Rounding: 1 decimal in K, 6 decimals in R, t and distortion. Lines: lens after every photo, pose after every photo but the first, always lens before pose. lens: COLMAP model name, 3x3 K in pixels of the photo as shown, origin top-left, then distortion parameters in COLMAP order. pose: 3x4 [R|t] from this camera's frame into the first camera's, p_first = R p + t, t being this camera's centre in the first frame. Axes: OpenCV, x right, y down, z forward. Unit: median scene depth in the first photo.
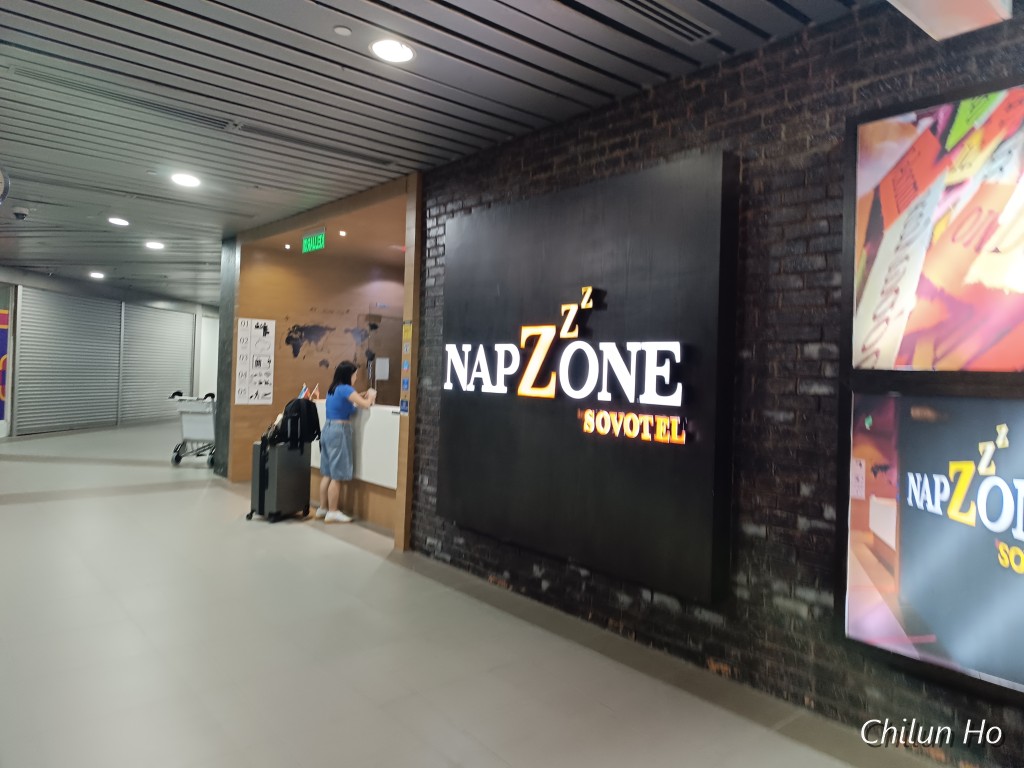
lens RADIAL K [[700.5, 0, 523.5], [0, 700.5, 362.4], [0, 0, 1]] dist [0.037847, -0.007340]
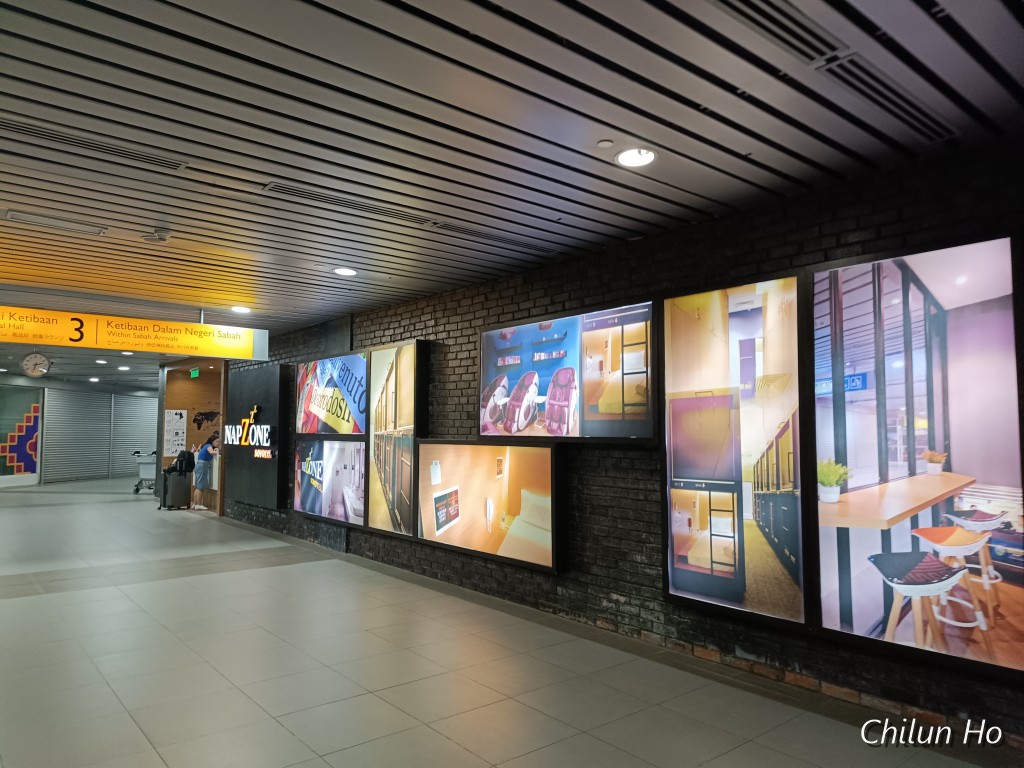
lens RADIAL K [[700.5, 0, 511.1], [0, 700.5, 387.2], [0, 0, 1]] dist [0.037847, -0.007340]
pose [[0.999367, -0.027039, -0.023130, 0.708075], [0.025854, 0.998409, -0.050116, -0.007505], [0.024449, 0.049486, 0.998476, -1.077911]]
